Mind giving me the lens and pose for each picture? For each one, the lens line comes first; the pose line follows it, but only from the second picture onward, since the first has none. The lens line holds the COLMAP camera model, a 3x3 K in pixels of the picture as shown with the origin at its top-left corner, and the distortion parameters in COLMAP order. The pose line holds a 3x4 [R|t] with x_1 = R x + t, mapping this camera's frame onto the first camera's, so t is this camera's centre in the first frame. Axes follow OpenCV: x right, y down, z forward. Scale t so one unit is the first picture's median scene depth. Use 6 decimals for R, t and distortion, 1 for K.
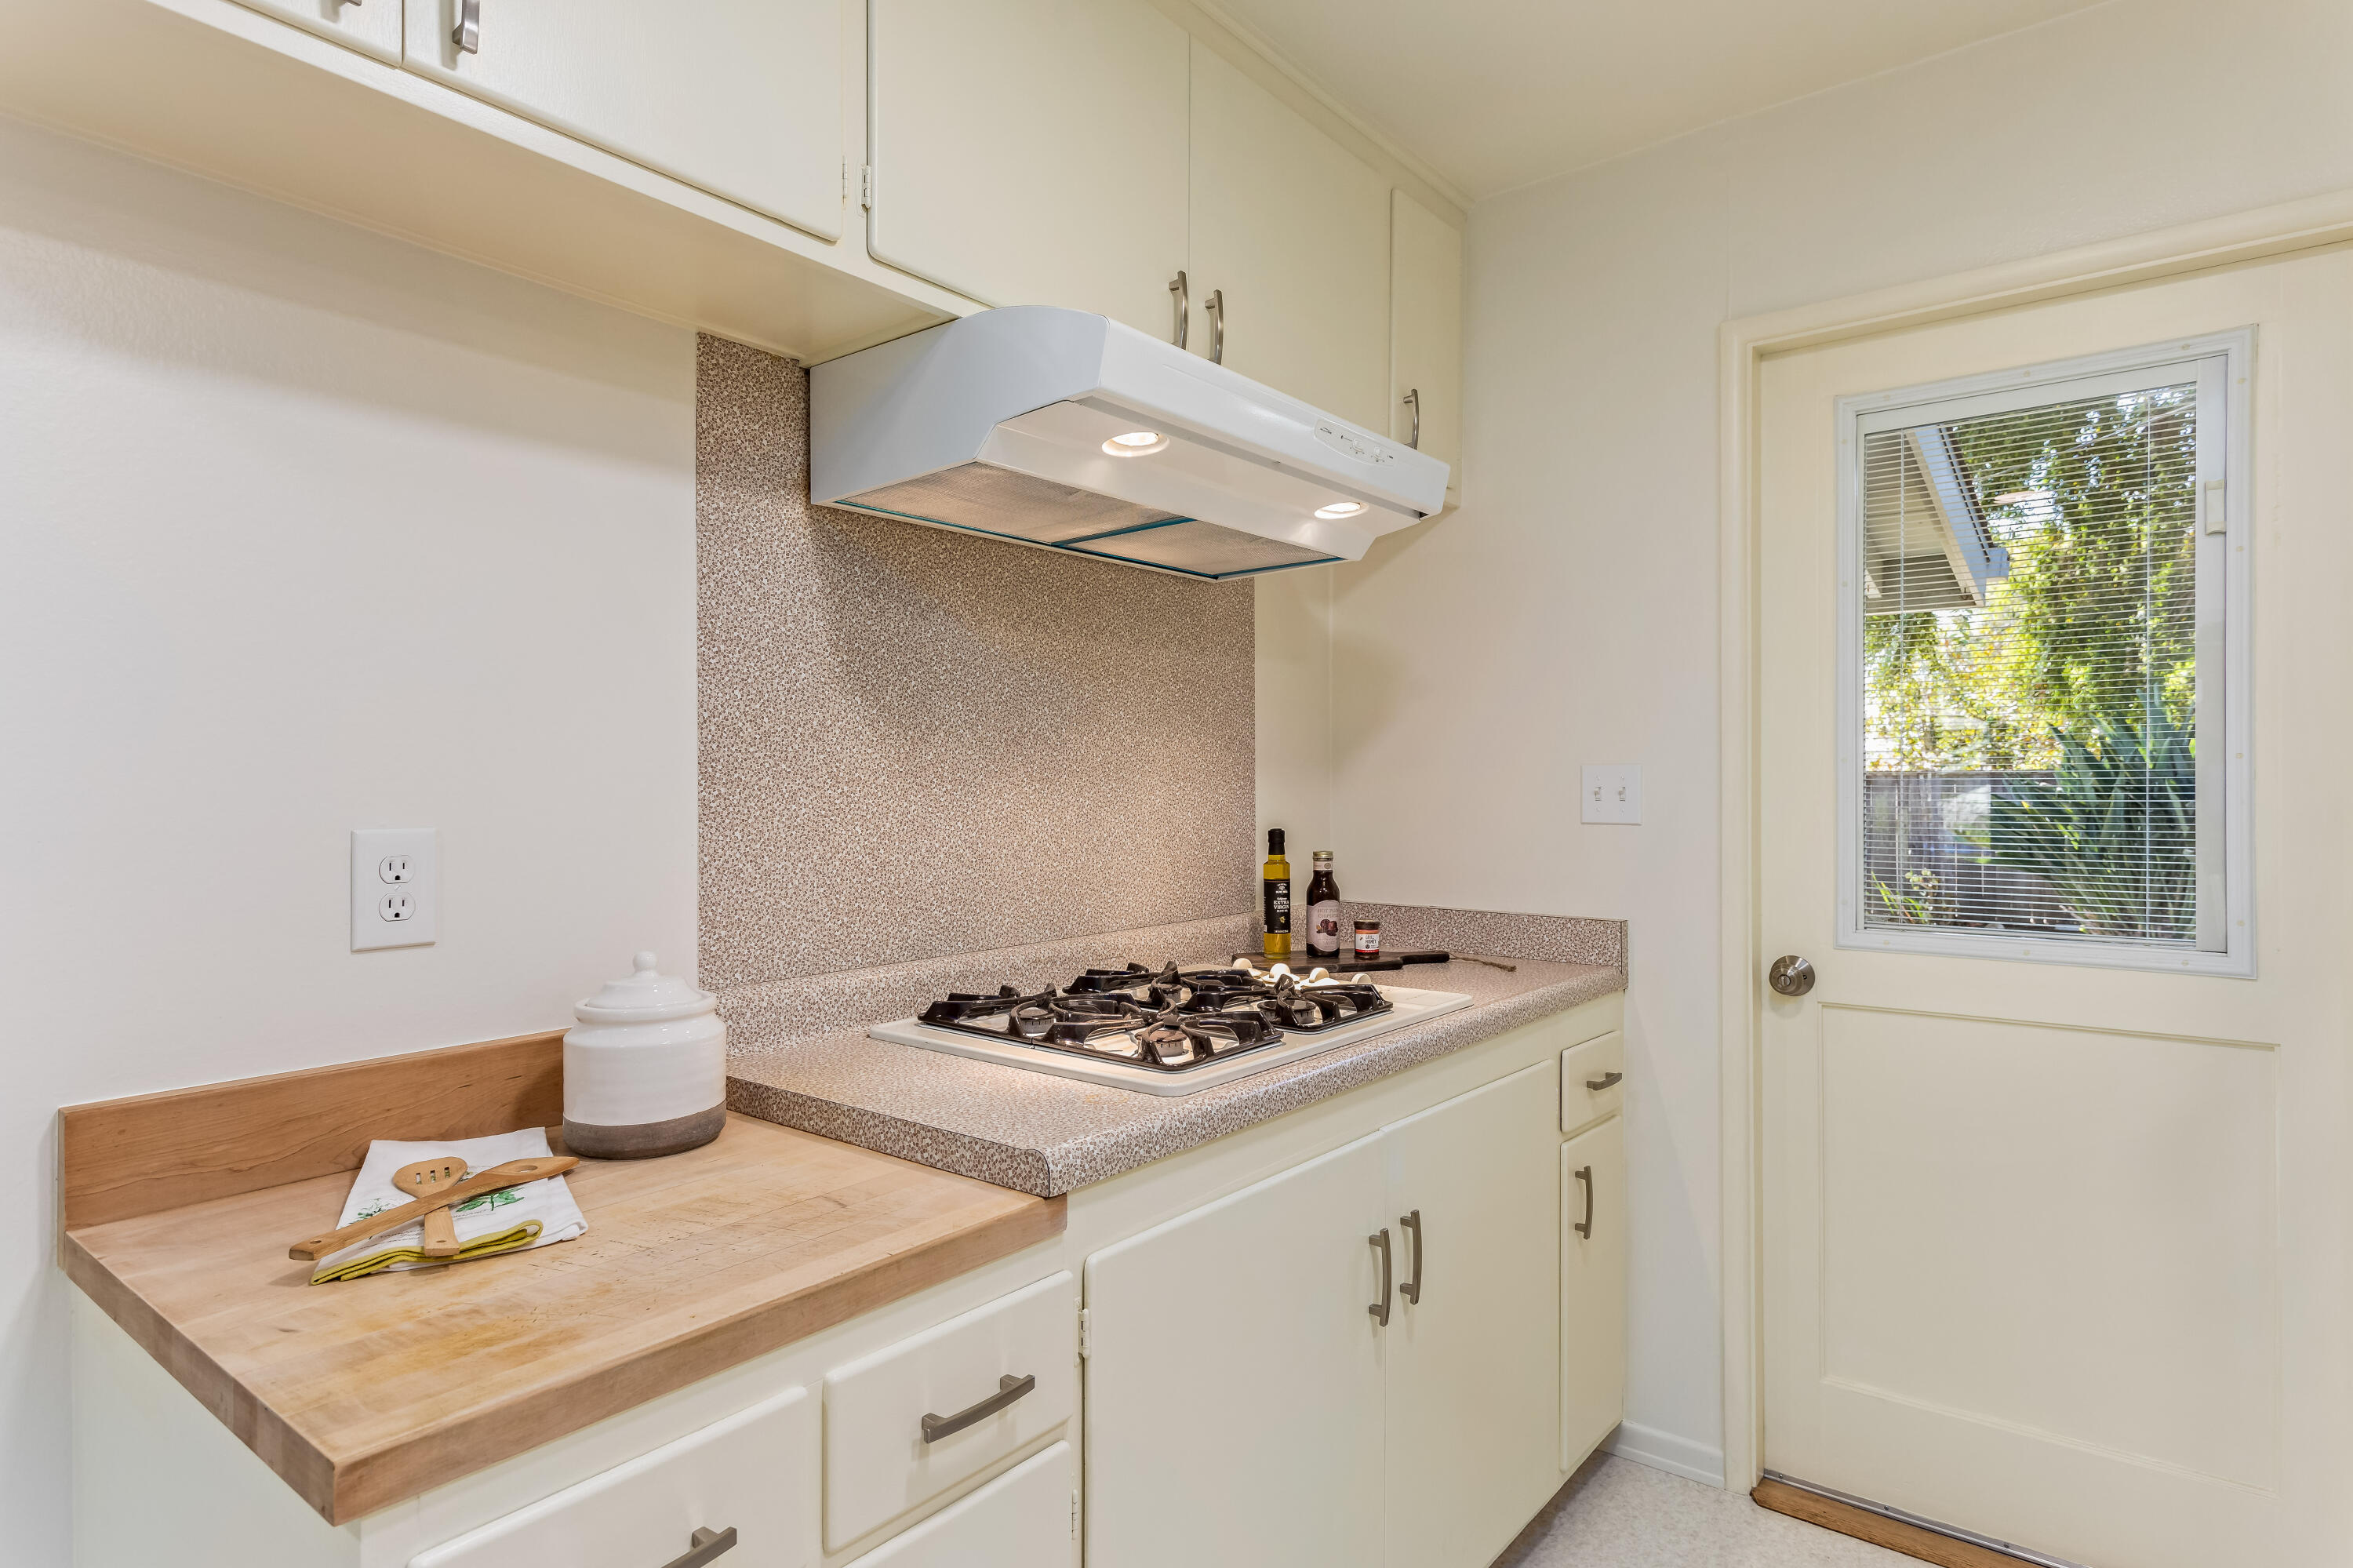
lens RADIAL K [[1276.1, 0, 1178.5], [0, 1276.1, 781.8], [0, 0, 1]] dist [0.012578, 0.002281]
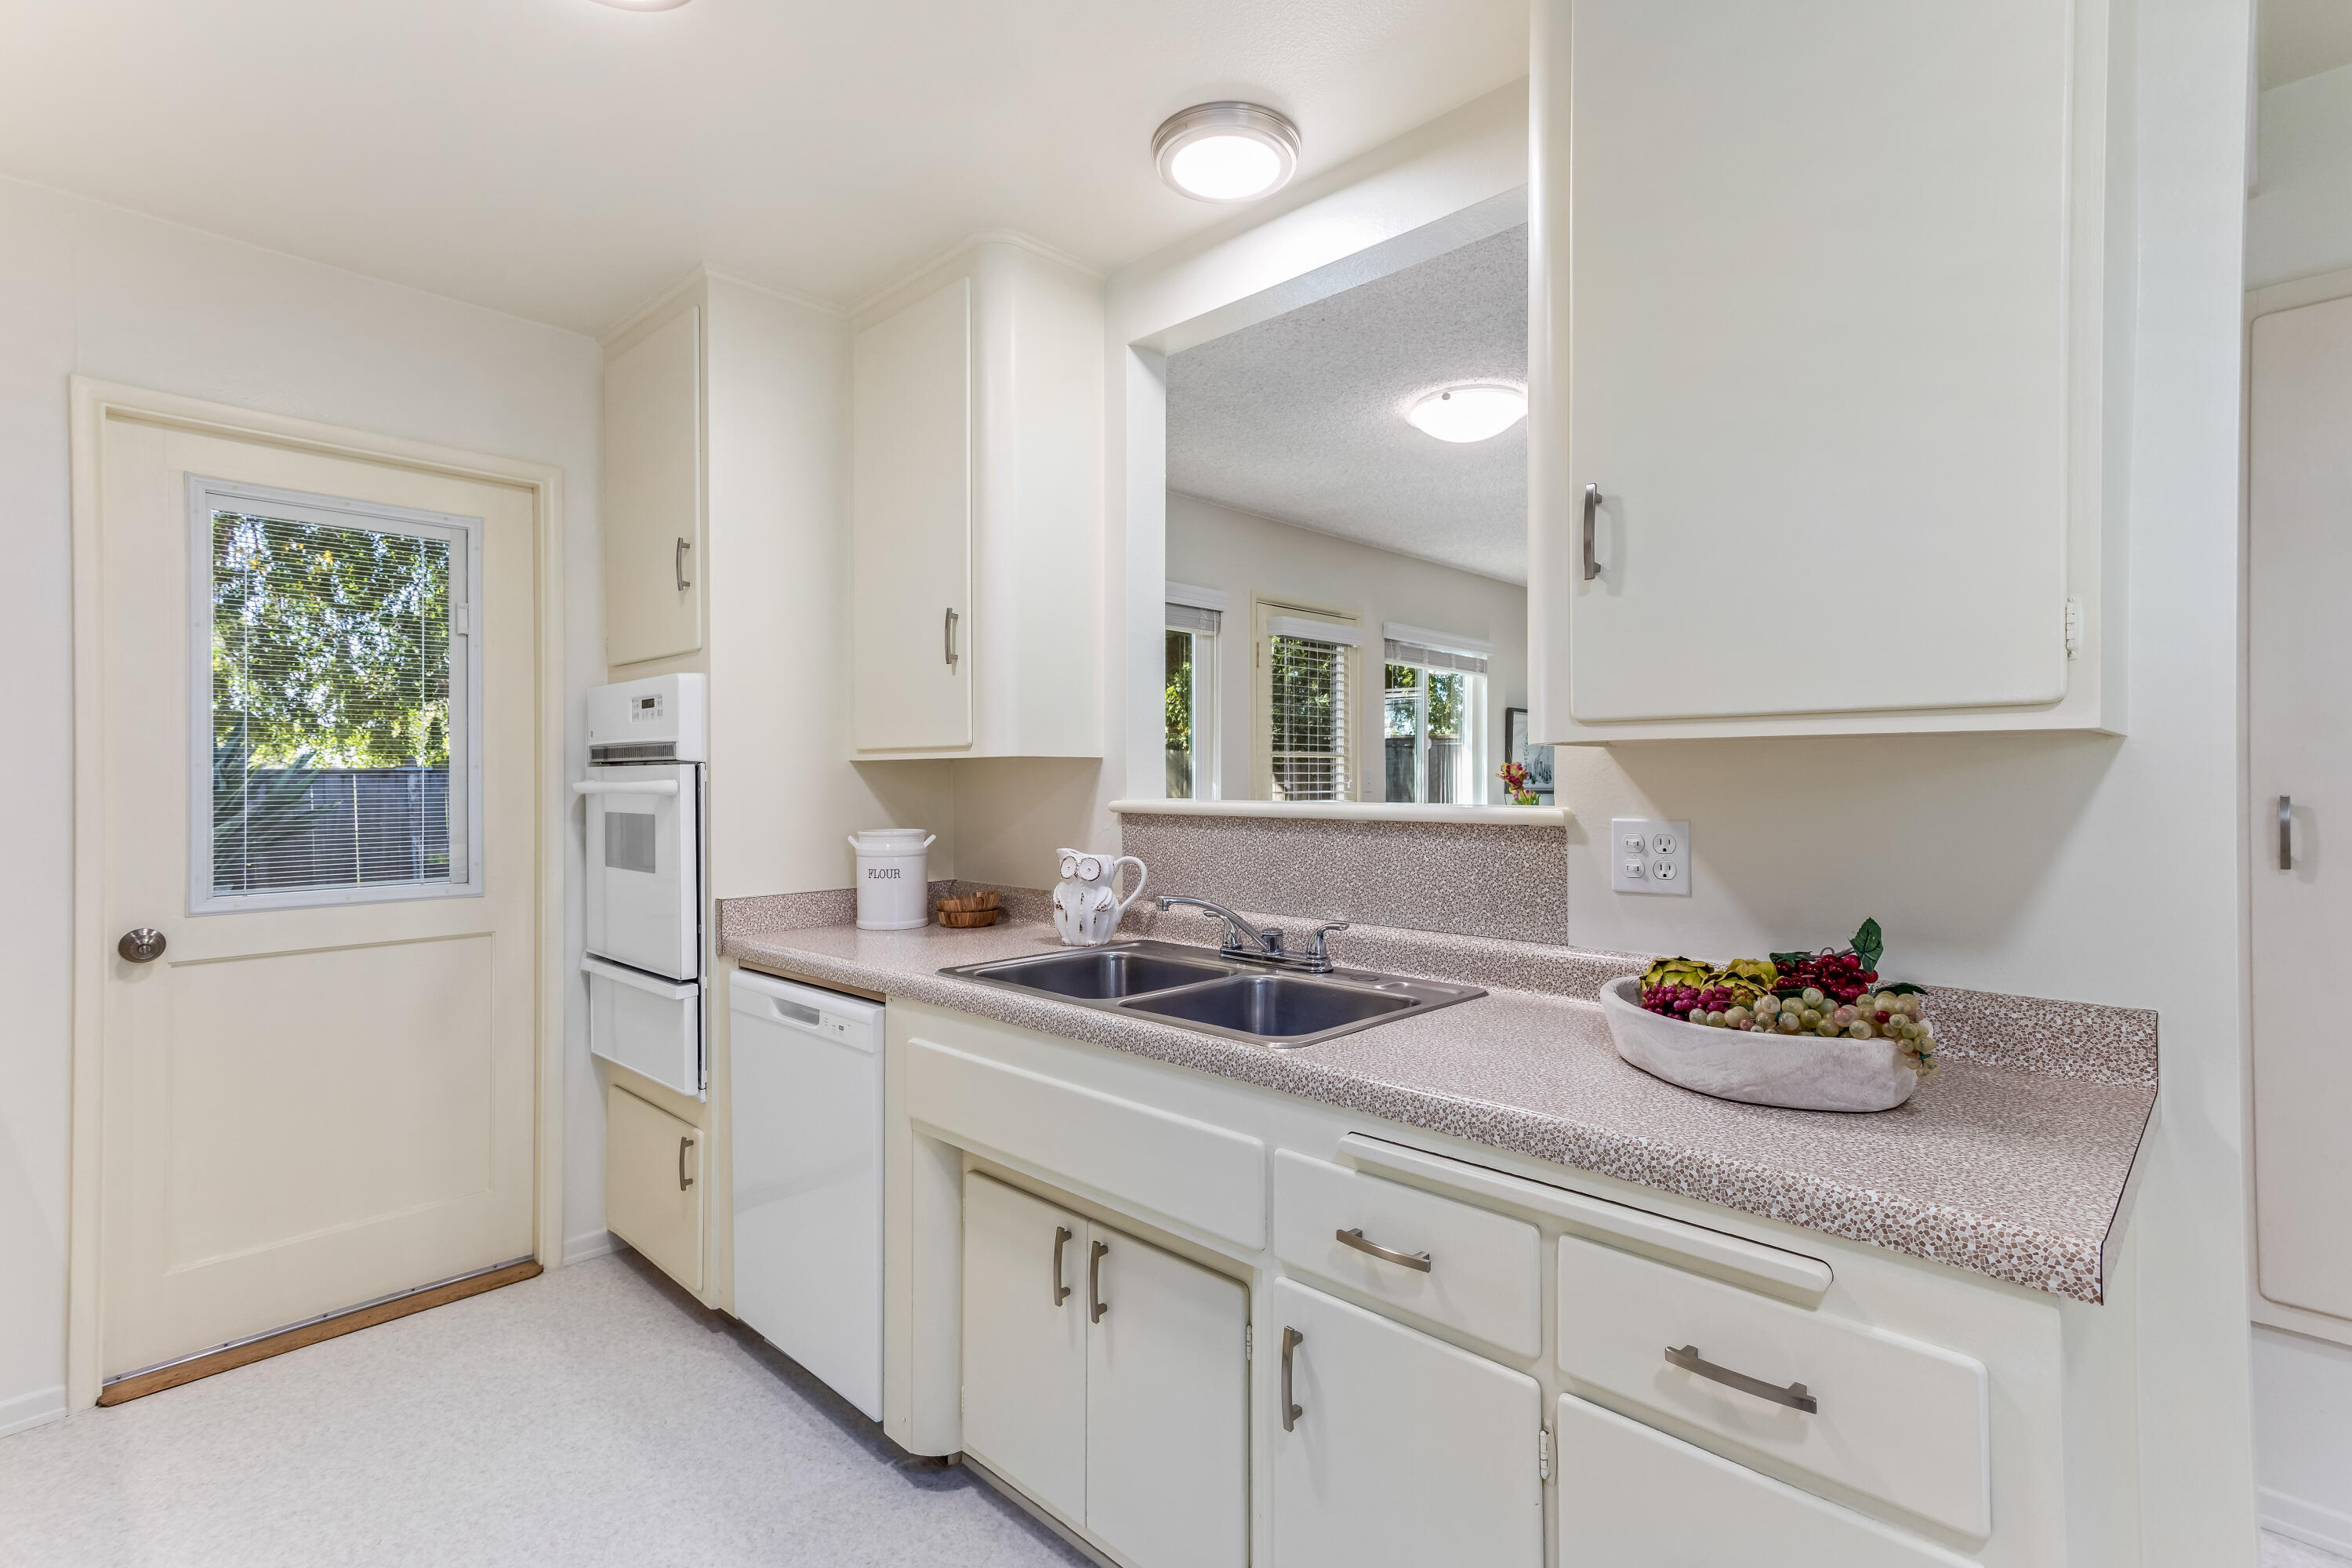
lens RADIAL K [[1106.7, 0, 1173.9], [0, 1106.7, 776.9], [0, 0, 1]] dist [0.025214, 0.002299]
pose [[0.105253, 0.000944, 0.994445, -0.526526], [0.001699, 0.999998, -0.001129, -0.002531], [-0.994444, 0.001808, 0.105252, -0.071853]]
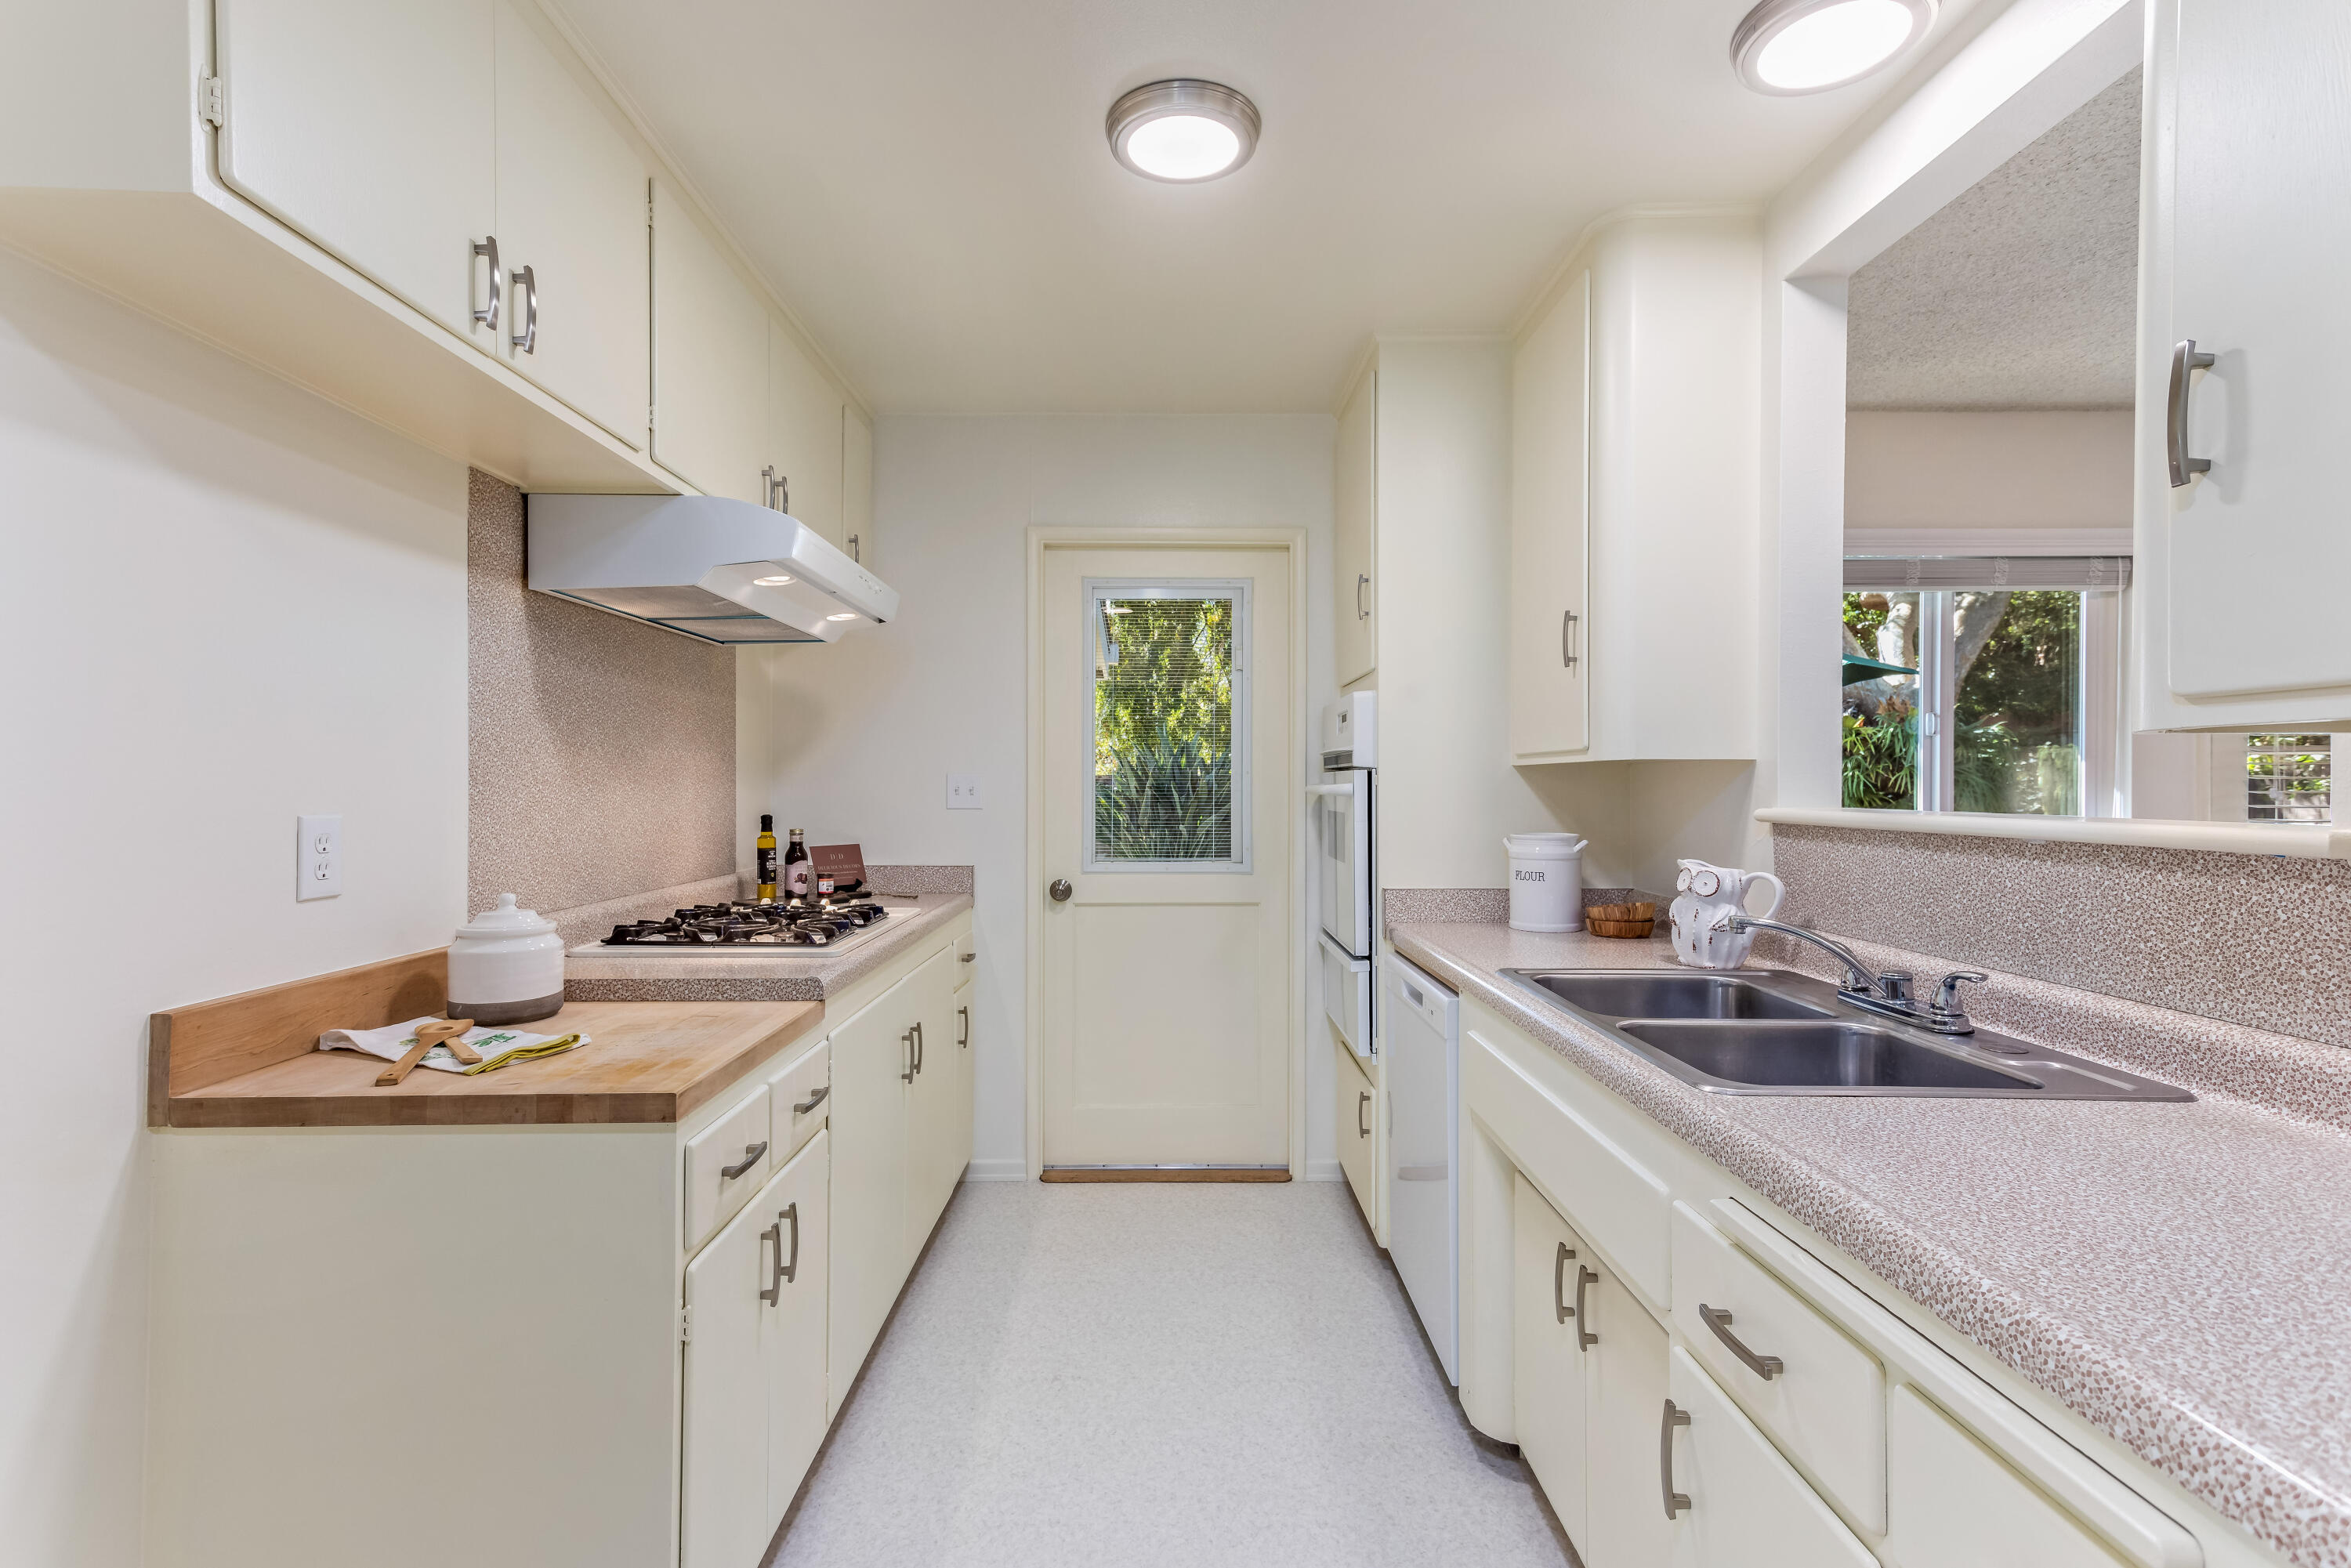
lens RADIAL K [[1106.2, 0, 1170.3], [0, 1106.2, 787.0], [0, 0, 1]] dist [0.025214, 0.002299]
pose [[0.780083, 0.000503, 0.625675, -0.433642], [-0.002729, 0.999993, 0.002598, 0.000055], [-0.625670, -0.003734, 0.780079, -0.366554]]
